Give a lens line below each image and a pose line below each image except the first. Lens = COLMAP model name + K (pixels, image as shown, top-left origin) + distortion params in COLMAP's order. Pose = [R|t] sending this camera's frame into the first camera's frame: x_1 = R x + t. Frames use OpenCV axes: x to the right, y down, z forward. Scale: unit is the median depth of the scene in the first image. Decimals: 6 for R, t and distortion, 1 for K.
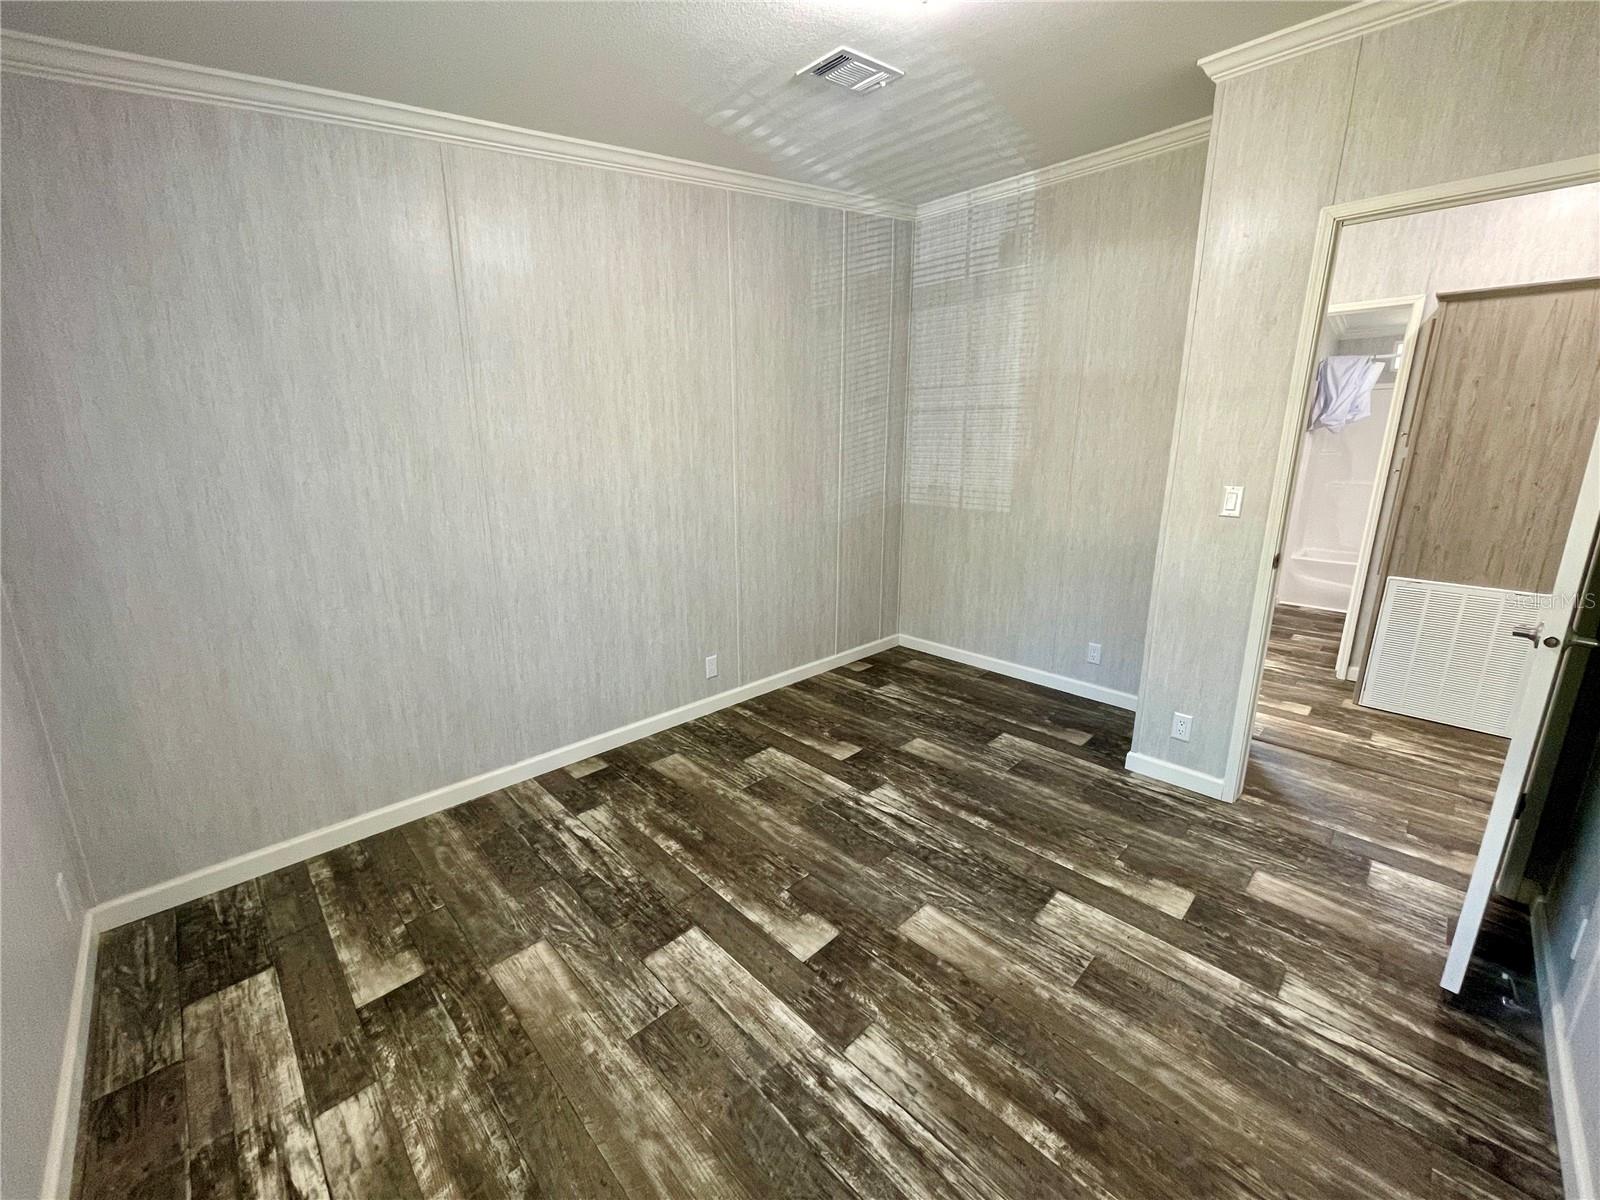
lens RADIAL K [[635.2, 0, 803.6], [0, 635.2, 610.1], [0, 0, 1]] dist [-0.000558, 0.000130]
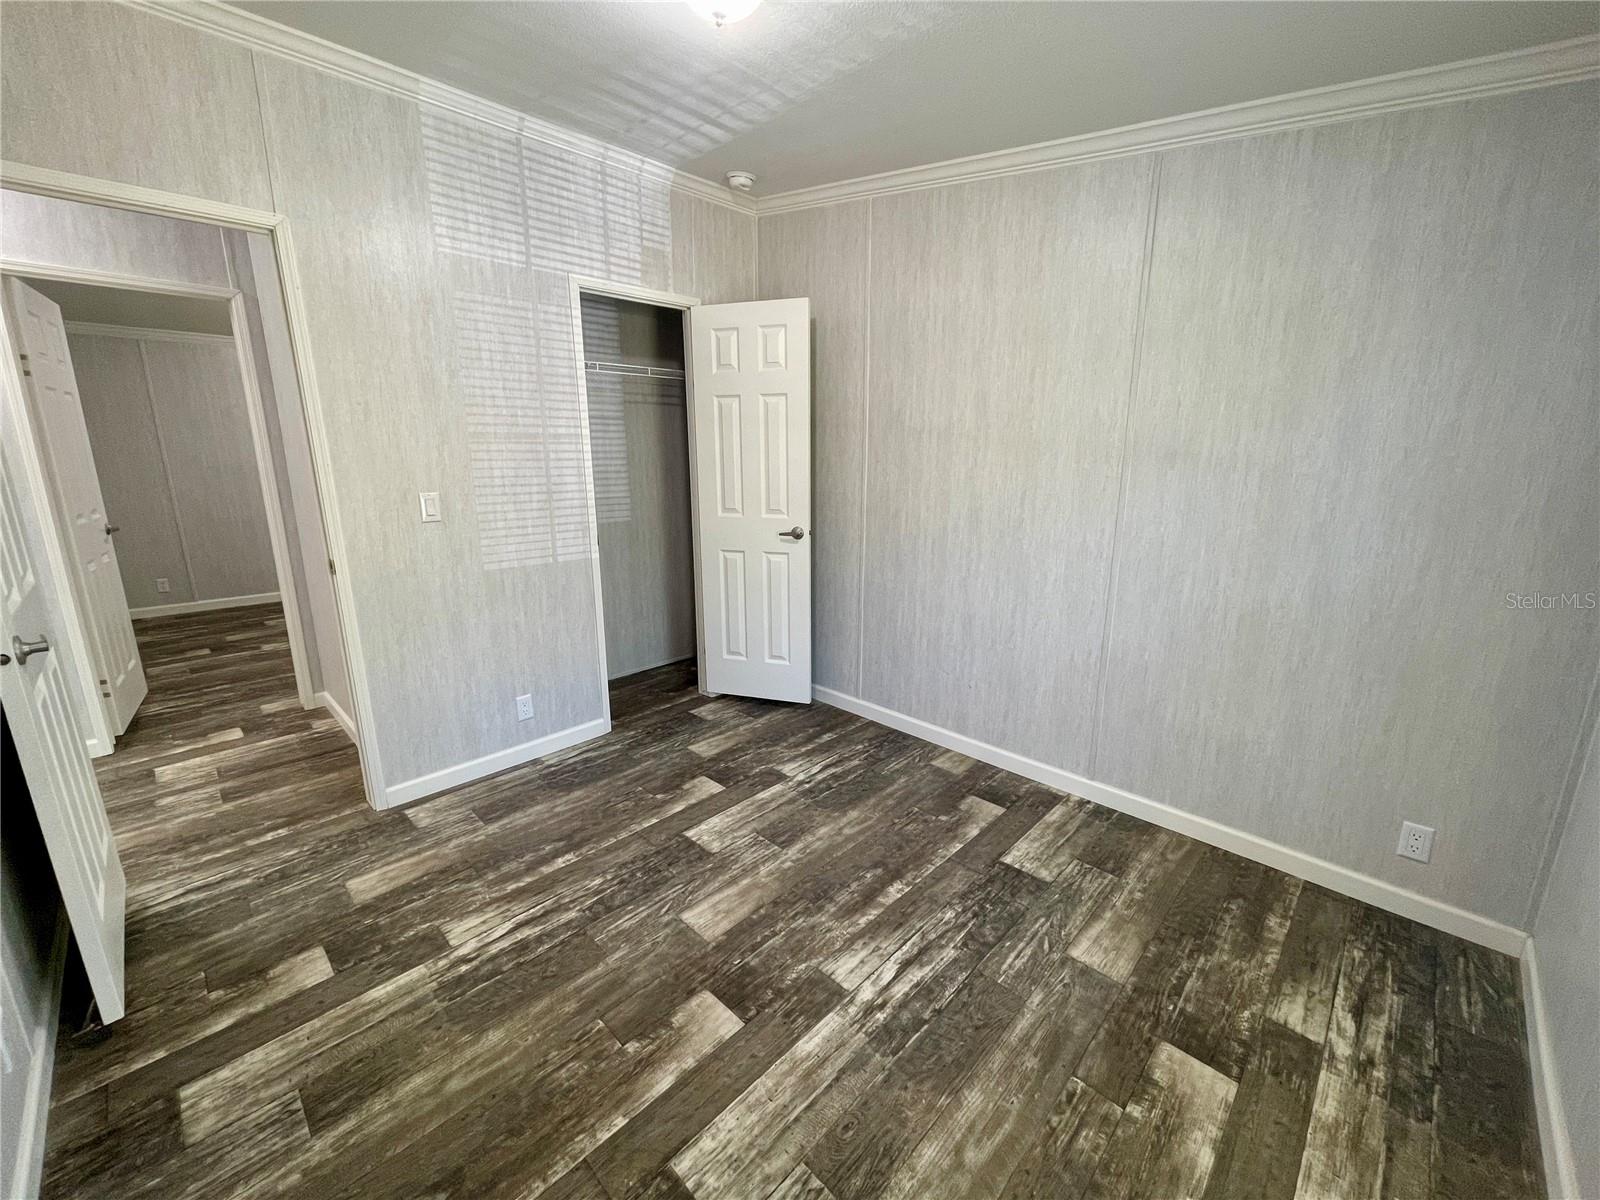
lens RADIAL K [[644.2, 0, 801.3], [0, 644.2, 599.5], [0, 0, 1]] dist [0.000459, 0.000227]
pose [[-0.020948, -0.233361, 0.972164, -1.405688], [0.262024, 0.937108, 0.230592, -0.374543], [-0.964834, 0.259561, 0.041515, 1.372603]]
